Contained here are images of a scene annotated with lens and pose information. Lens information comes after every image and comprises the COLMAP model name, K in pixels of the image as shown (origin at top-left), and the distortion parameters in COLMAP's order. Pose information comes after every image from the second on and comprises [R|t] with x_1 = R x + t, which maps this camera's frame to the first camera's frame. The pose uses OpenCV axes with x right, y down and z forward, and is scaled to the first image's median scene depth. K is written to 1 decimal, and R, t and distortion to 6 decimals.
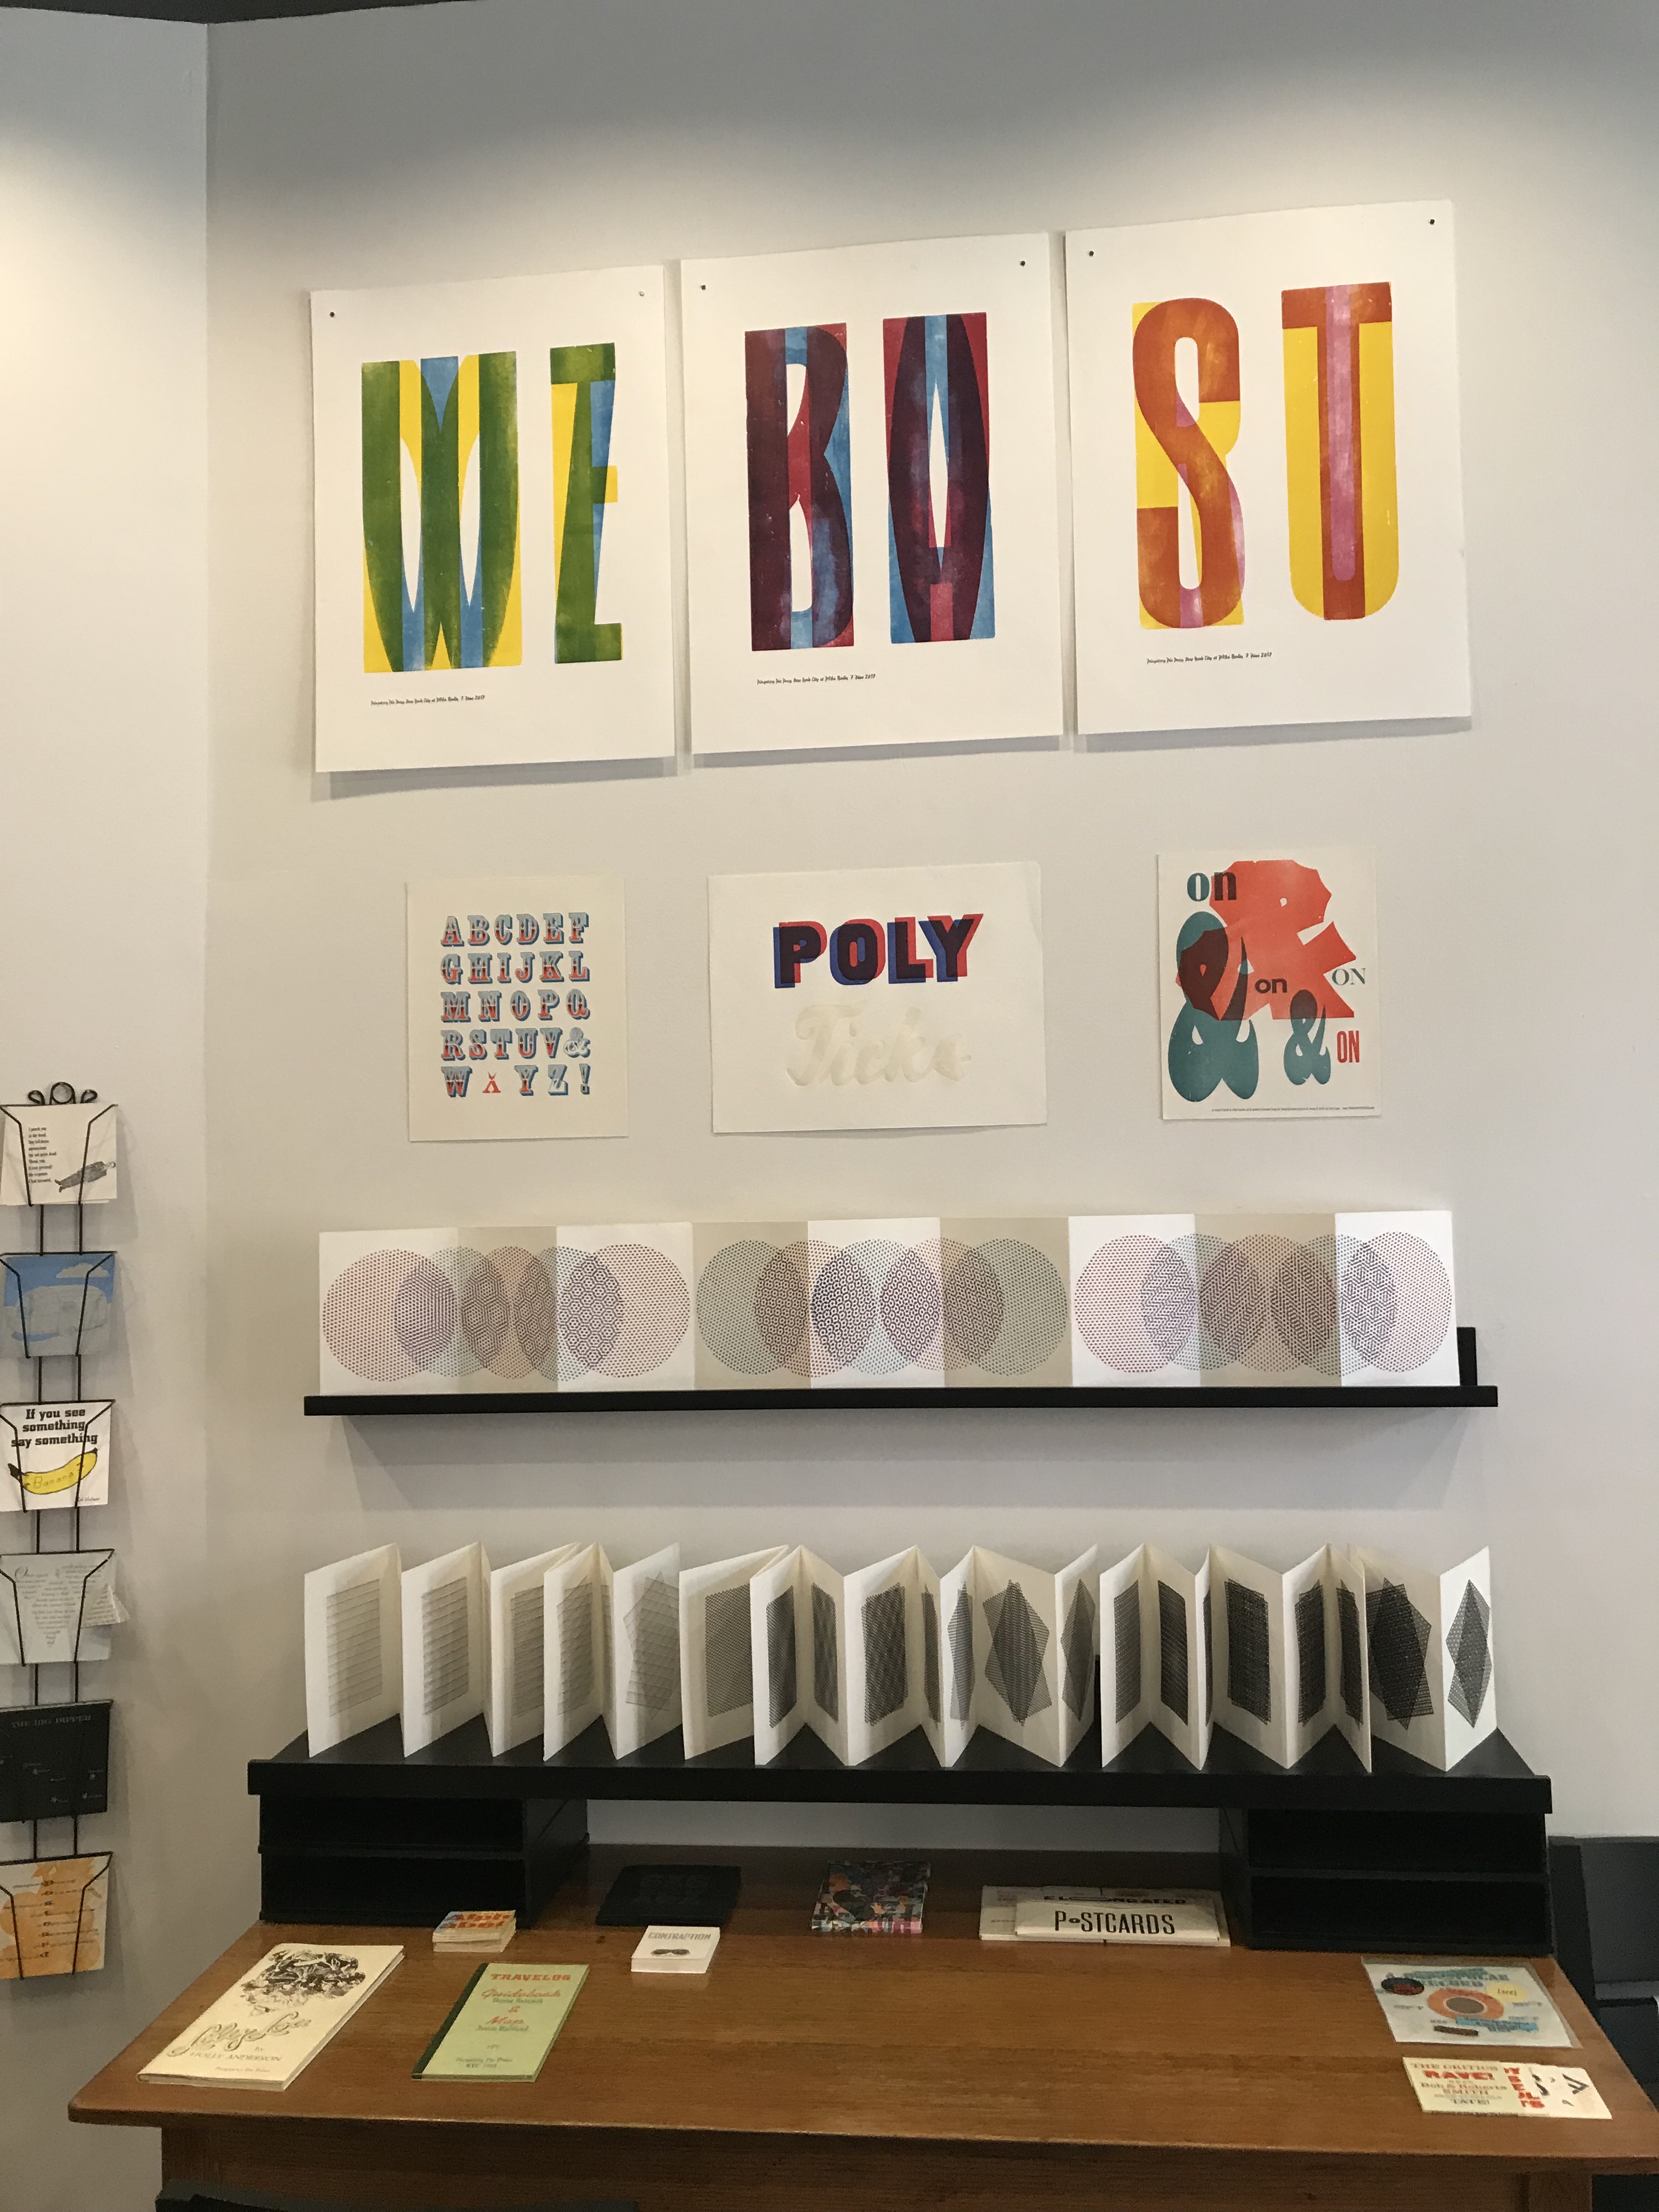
lens RADIAL K [[1834.5, 0, 829.5], [0, 1834.5, 1106.0], [0, 0, 1]] dist [0.181327, 0.001294]
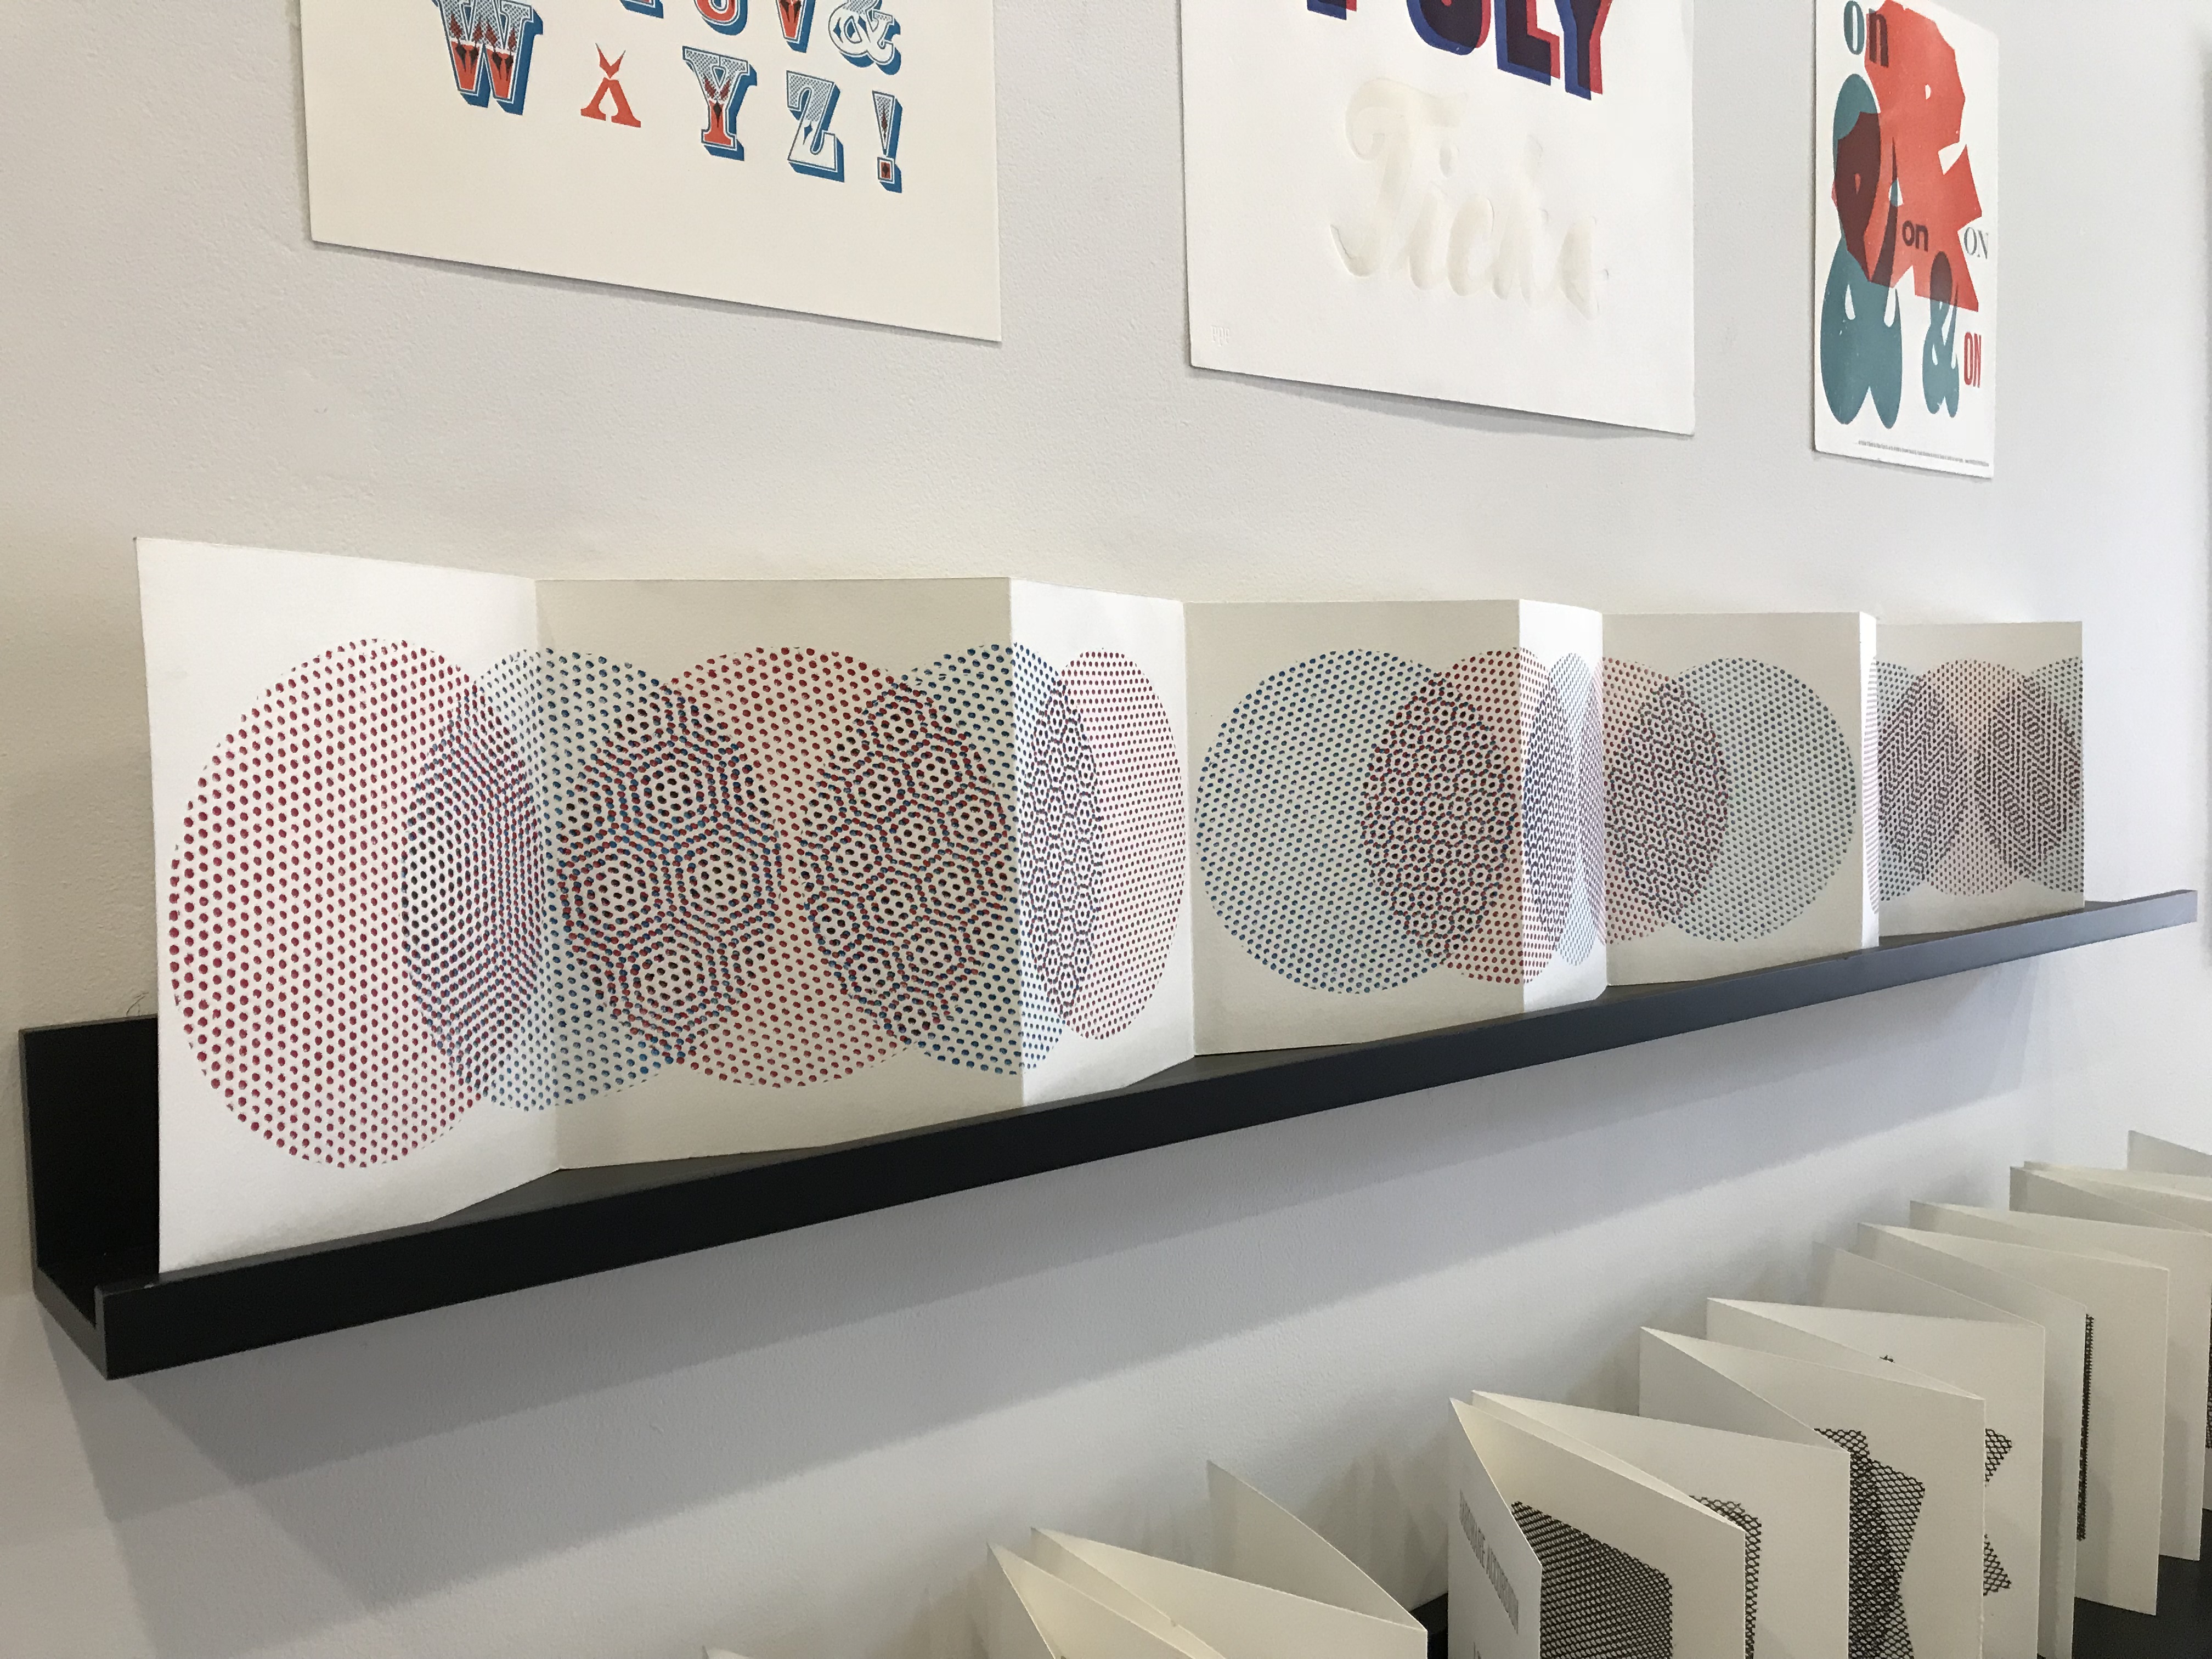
lens RADIAL K [[1915.9, 0, 1106.0], [0, 1915.9, 829.5], [0, 0, 1]] dist [0.009210, 0.007468]
pose [[0.660401, -0.032905, 0.750192, -0.373409], [-0.022465, 0.997726, 0.063539, 0.085414], [-0.750577, -0.058815, 0.658160, 0.764530]]
